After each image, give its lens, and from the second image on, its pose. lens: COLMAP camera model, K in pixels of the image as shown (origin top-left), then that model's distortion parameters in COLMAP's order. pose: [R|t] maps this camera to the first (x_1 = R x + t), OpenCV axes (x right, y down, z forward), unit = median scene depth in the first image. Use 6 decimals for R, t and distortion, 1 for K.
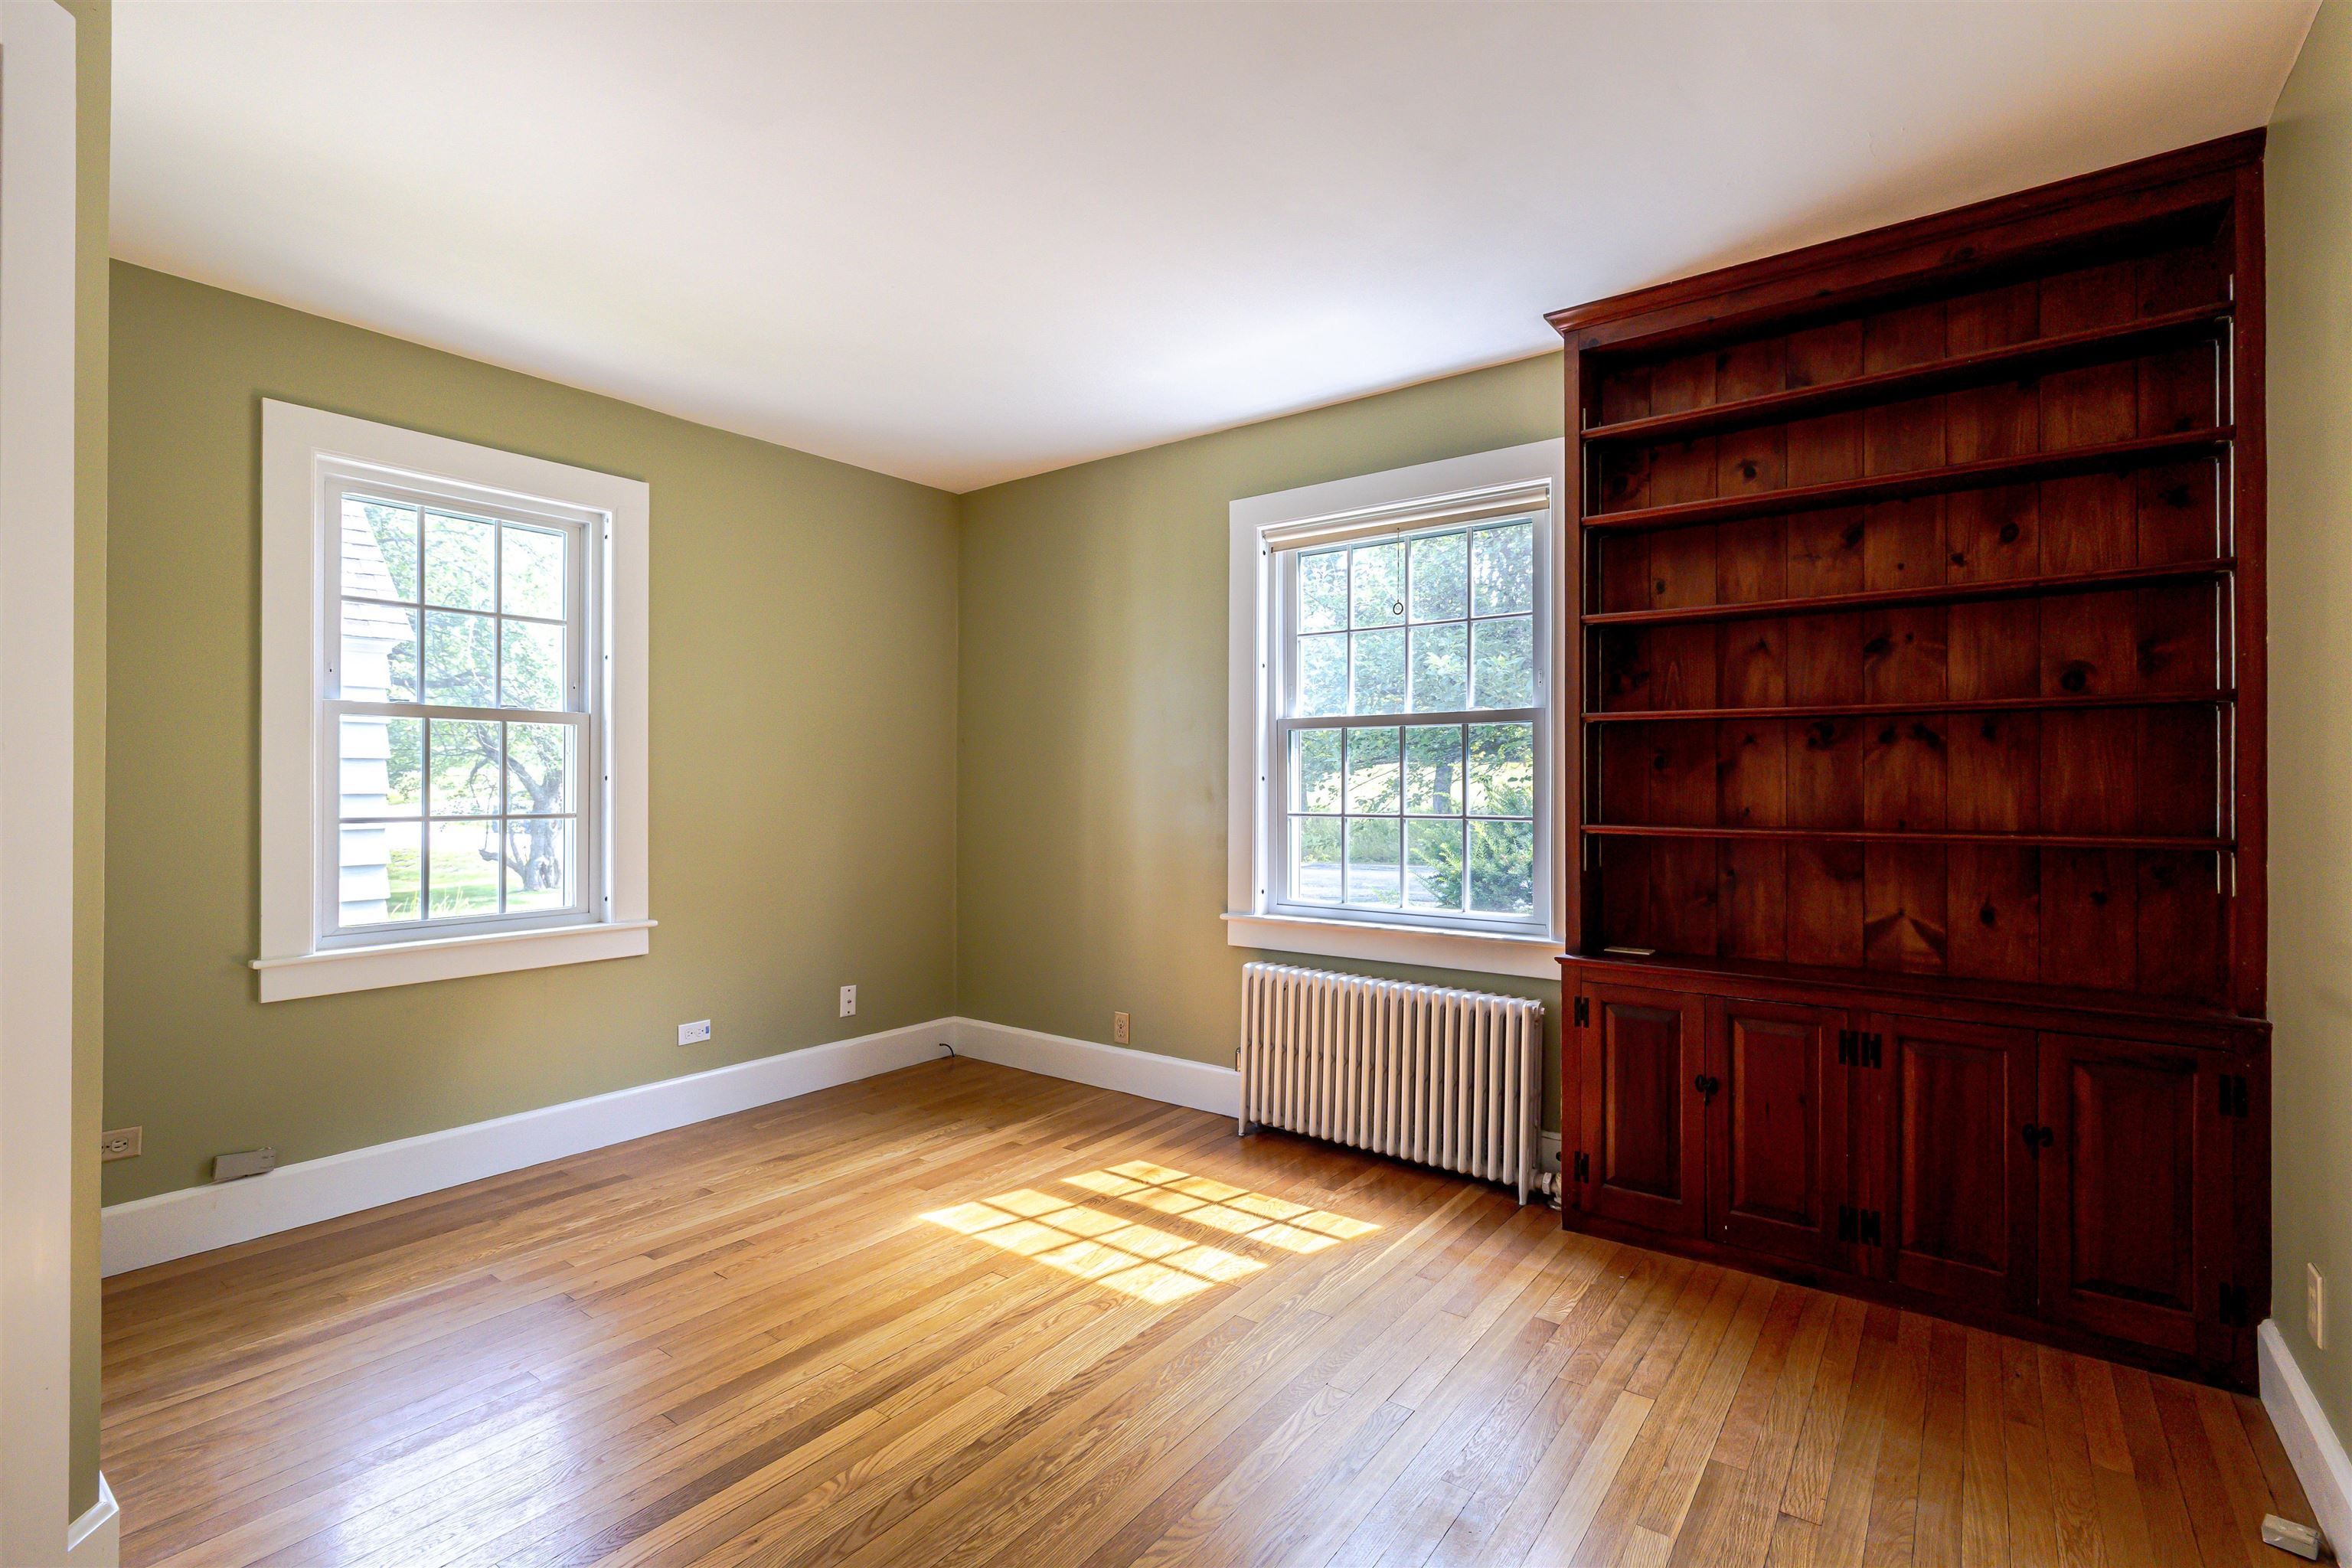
lens RADIAL K [[1066.4, 0, 1183.6], [0, 1066.4, 779.0], [0, 0, 1]] dist [-0.002222, -0.000392]
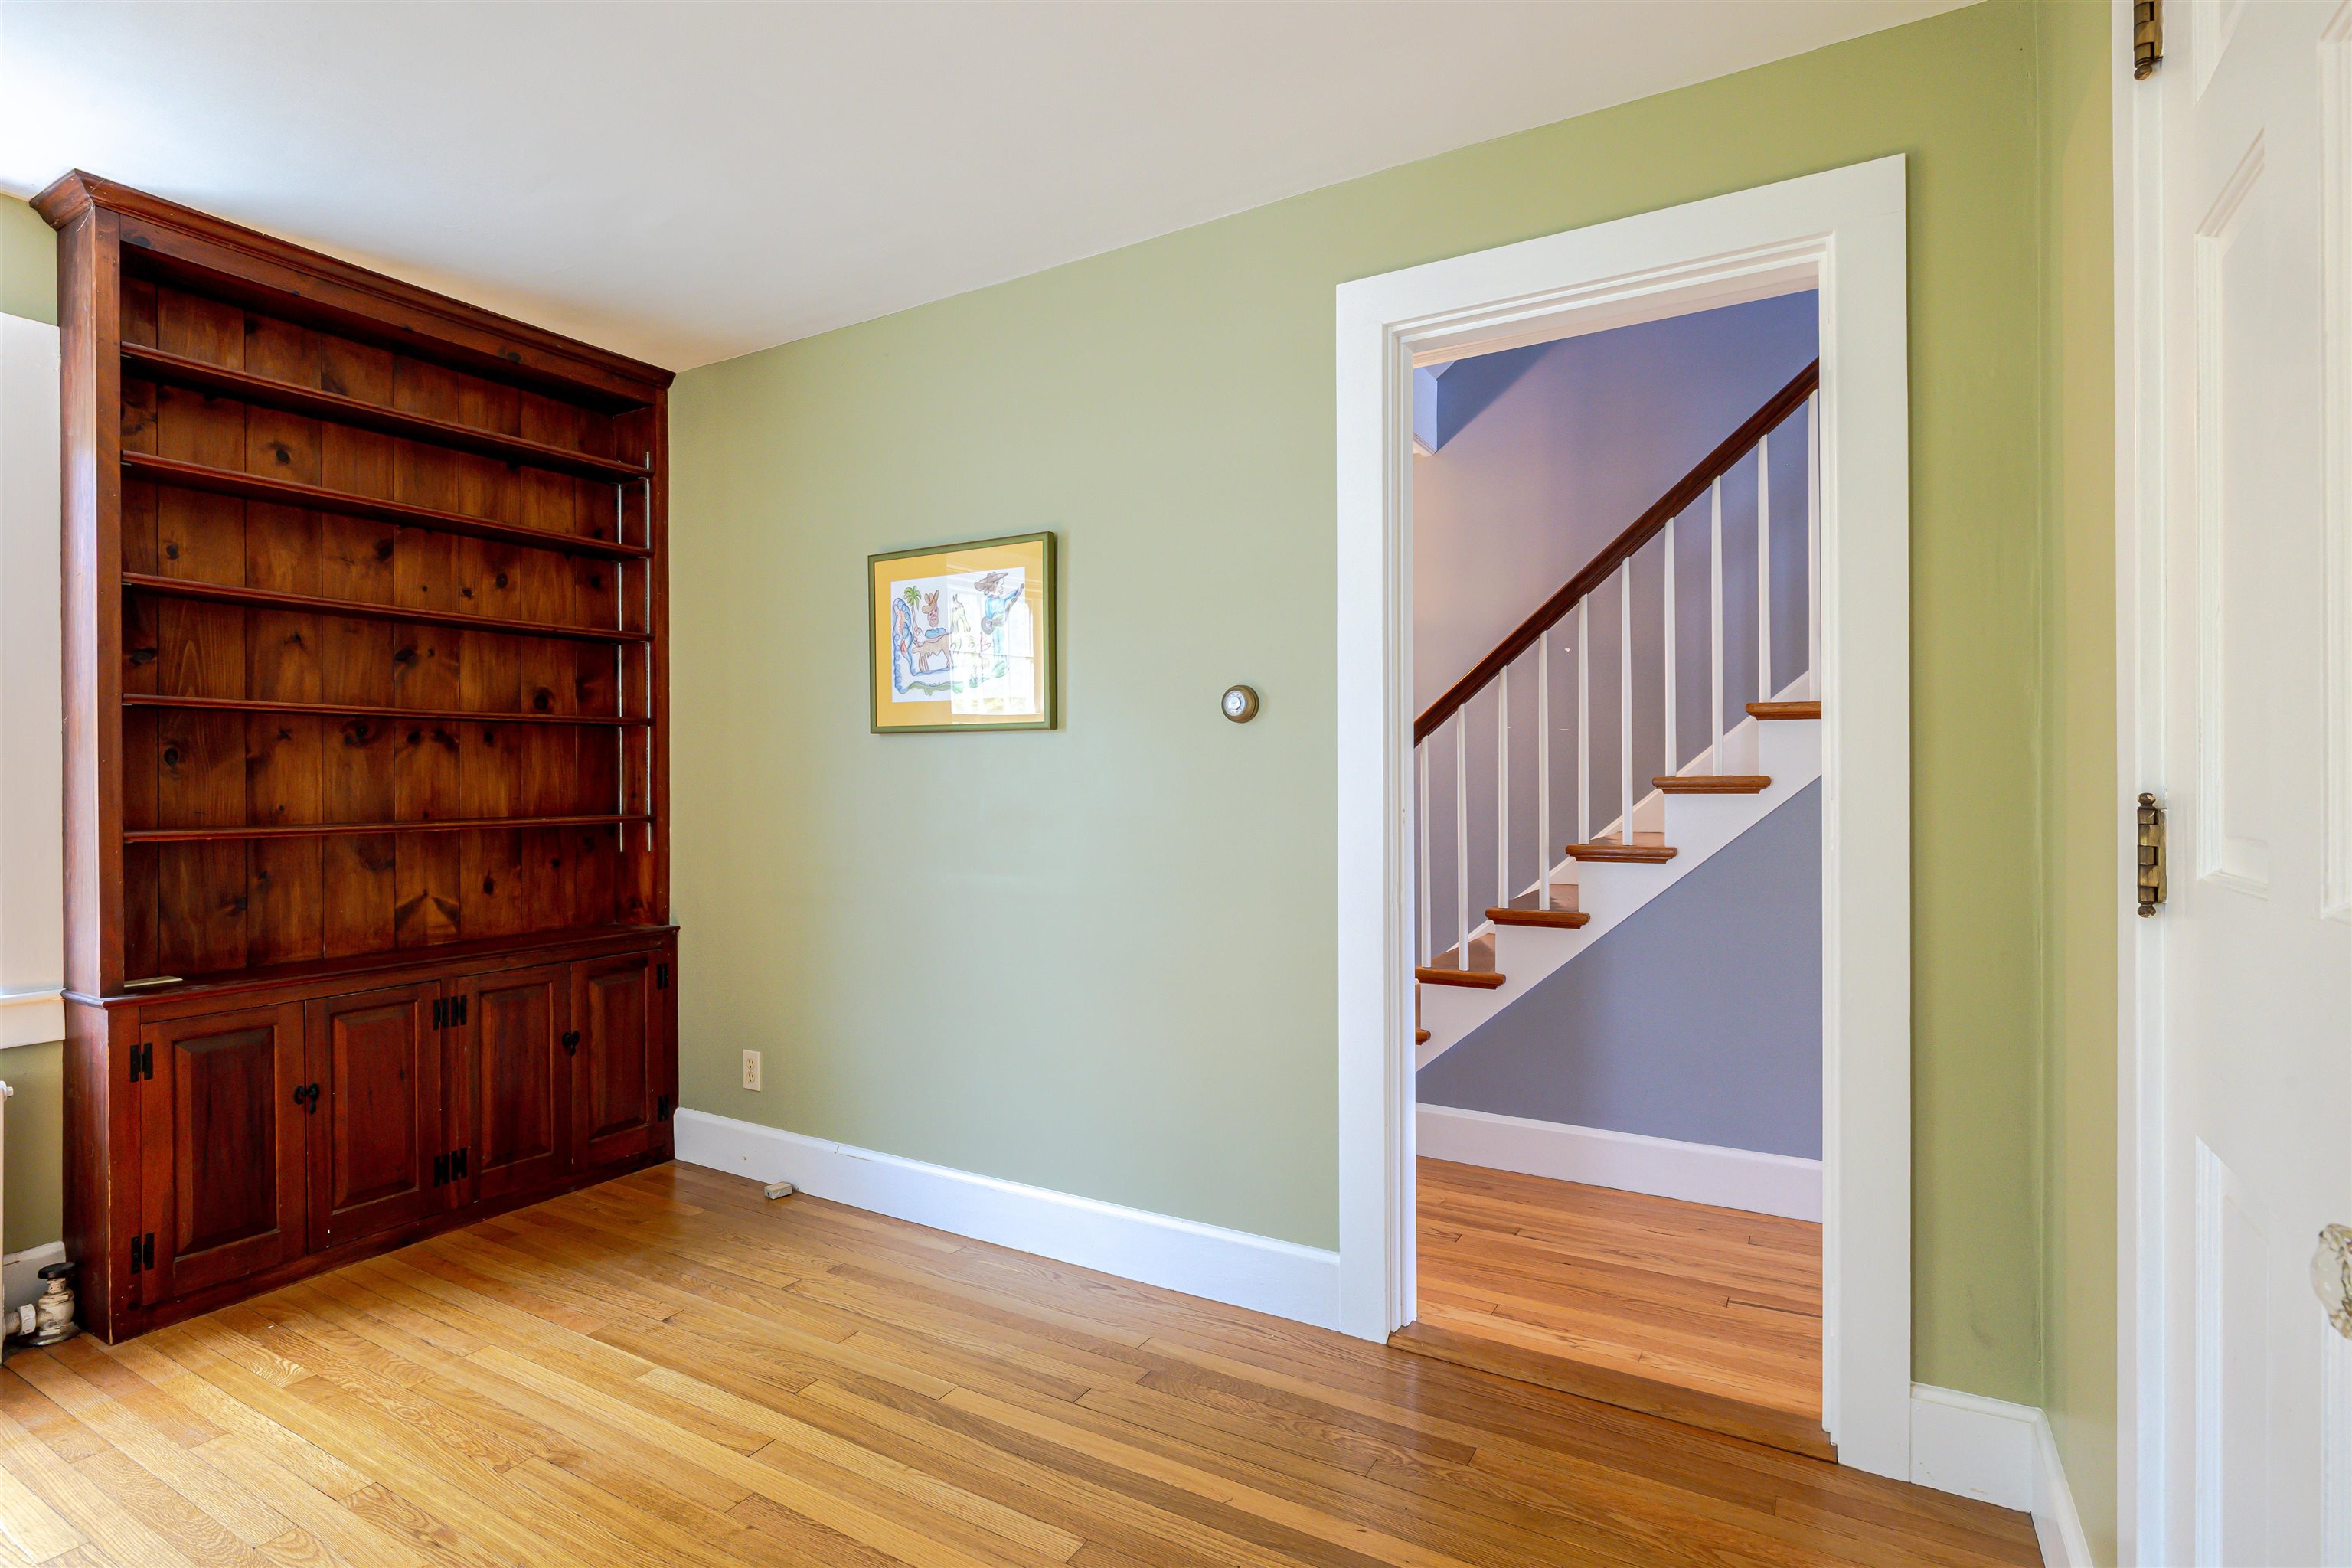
lens RADIAL K [[1111.0, 0, 1172.7], [0, 1111.0, 785.0], [0, 0, 1]] dist [-0.010077, 0.001589]
pose [[-0.102039, -0.002835, 0.994776, -0.585652], [0.004881, 0.999982, 0.003351, 0.009802], [-0.994768, 0.005197, -0.102024, 0.330798]]
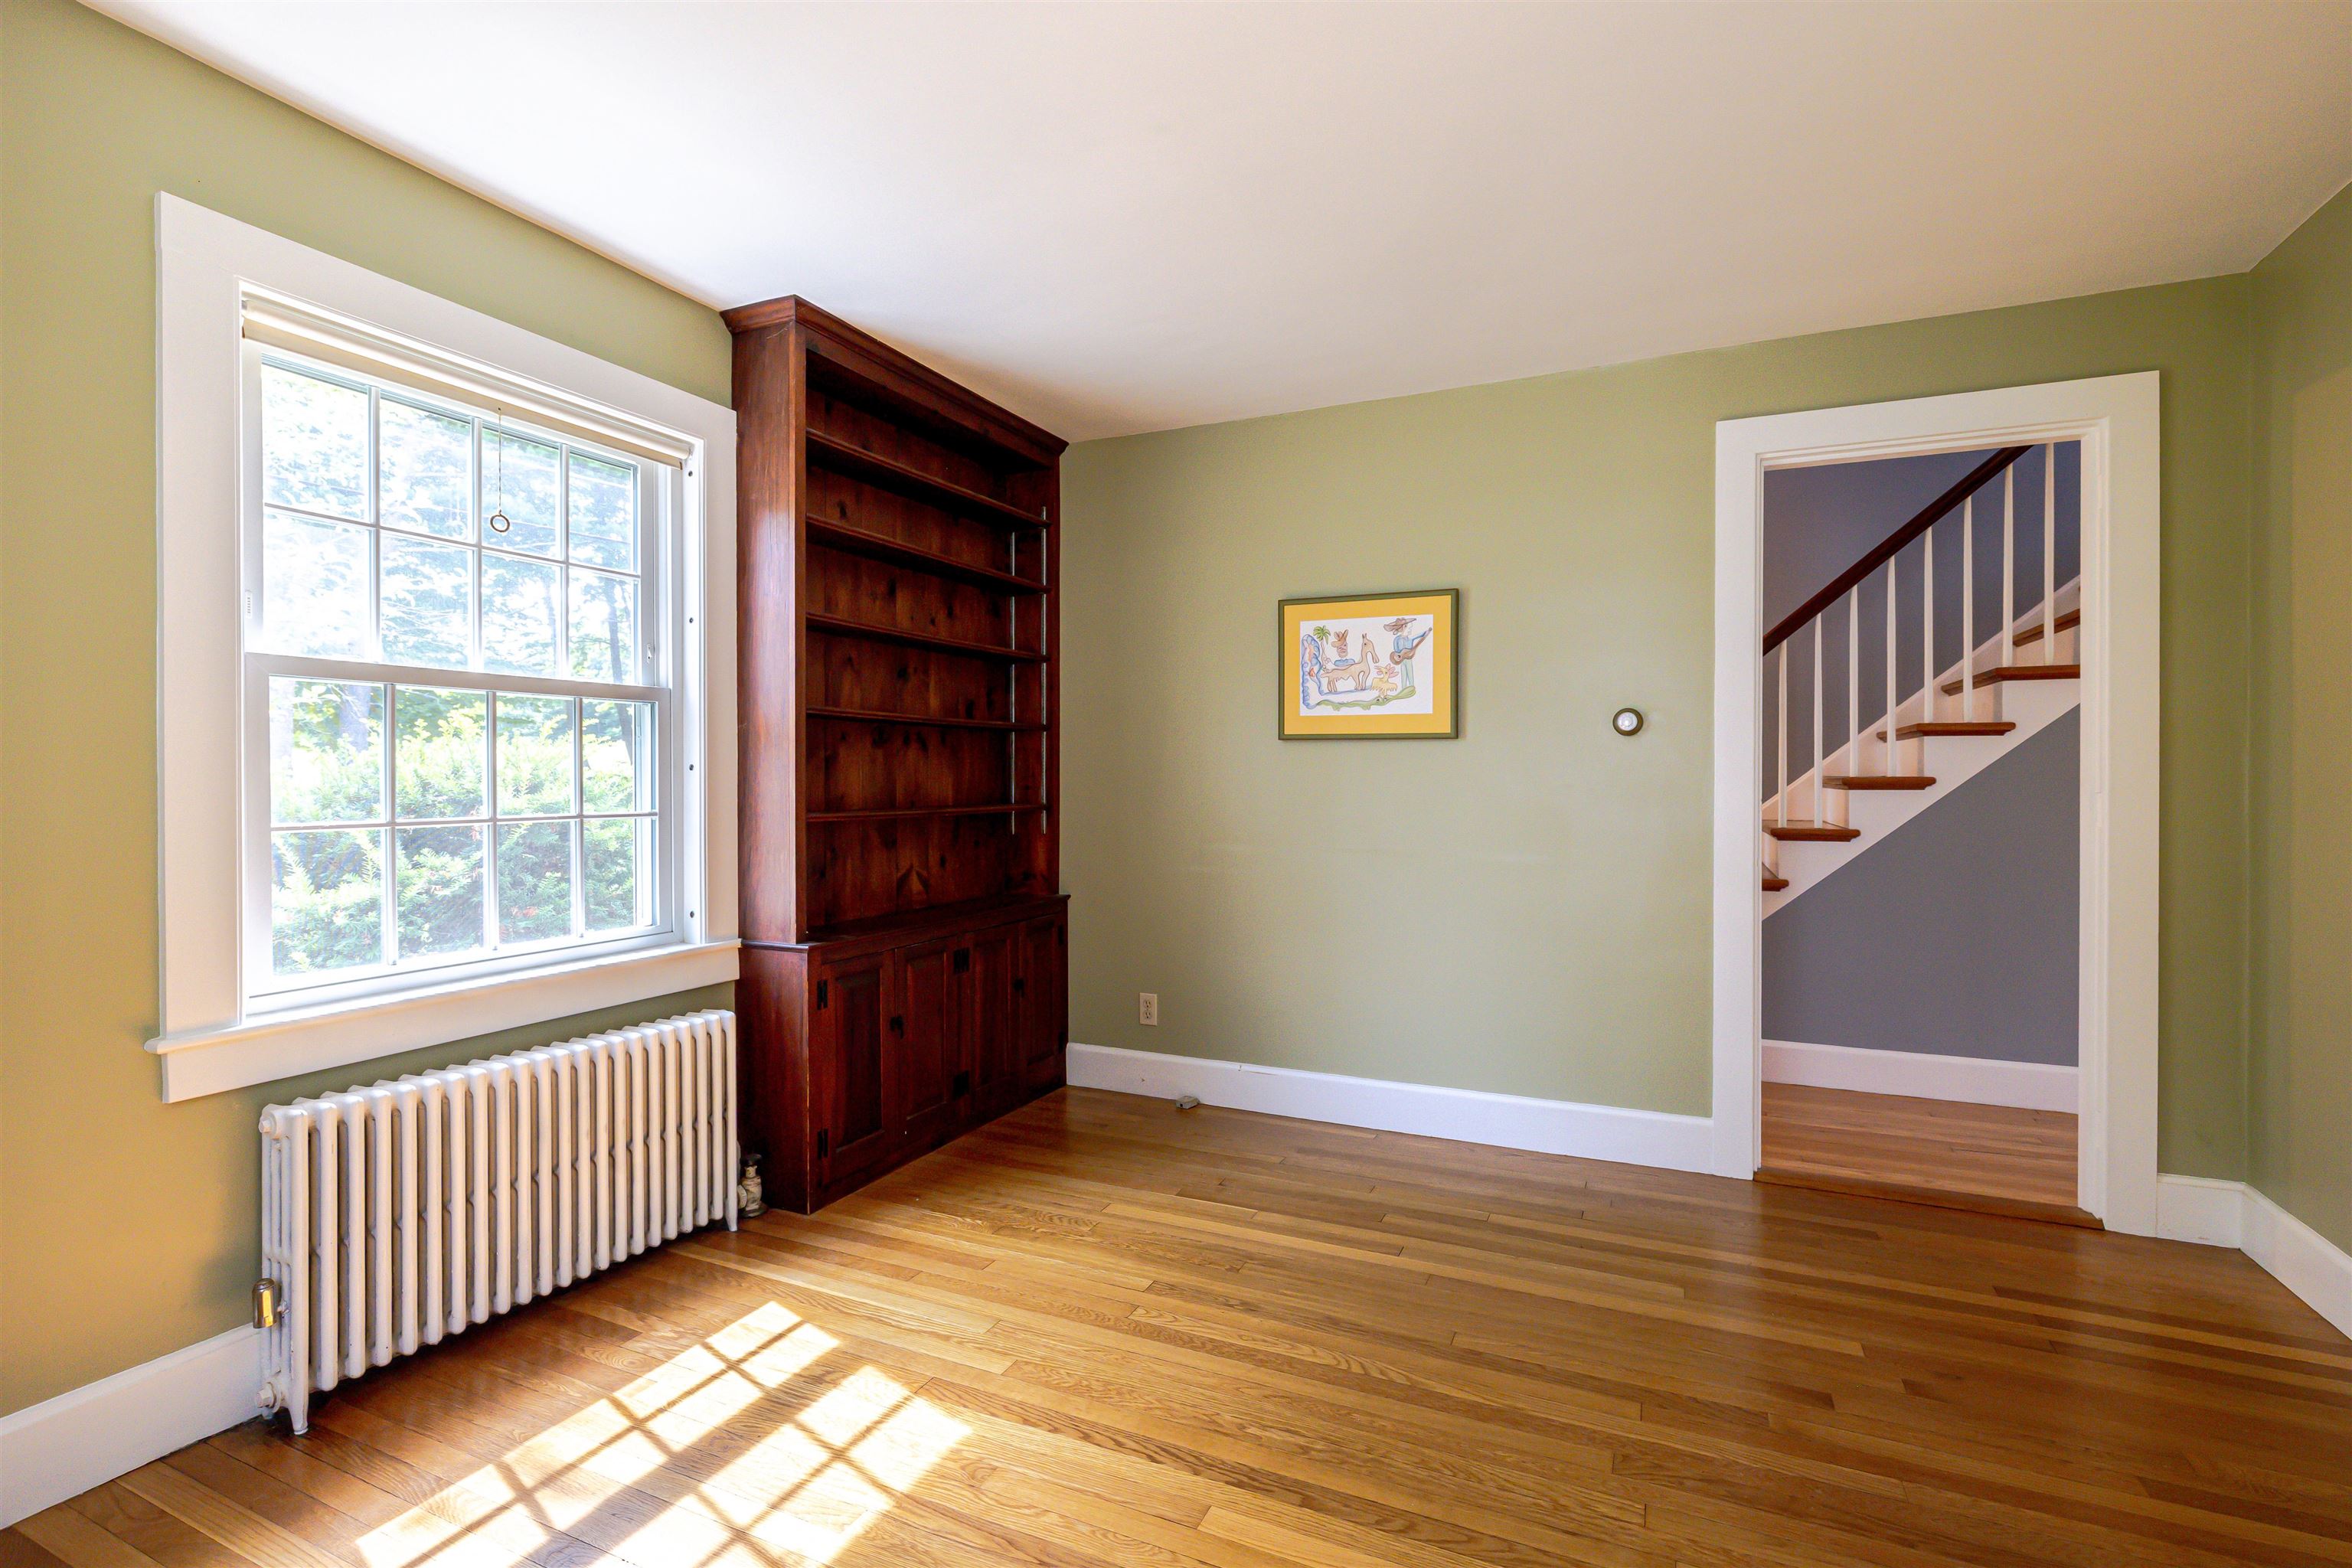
lens RADIAL K [[1066.4, 0, 1177.0], [0, 1066.4, 785.5], [0, 0, 1]] dist [-0.002222, -0.000392]
pose [[-0.194239, -0.005827, 0.980937, -0.768138], [-0.000286, 0.999983, 0.005883, 0.010876], [-0.980954, 0.000862, -0.194238, 0.938615]]
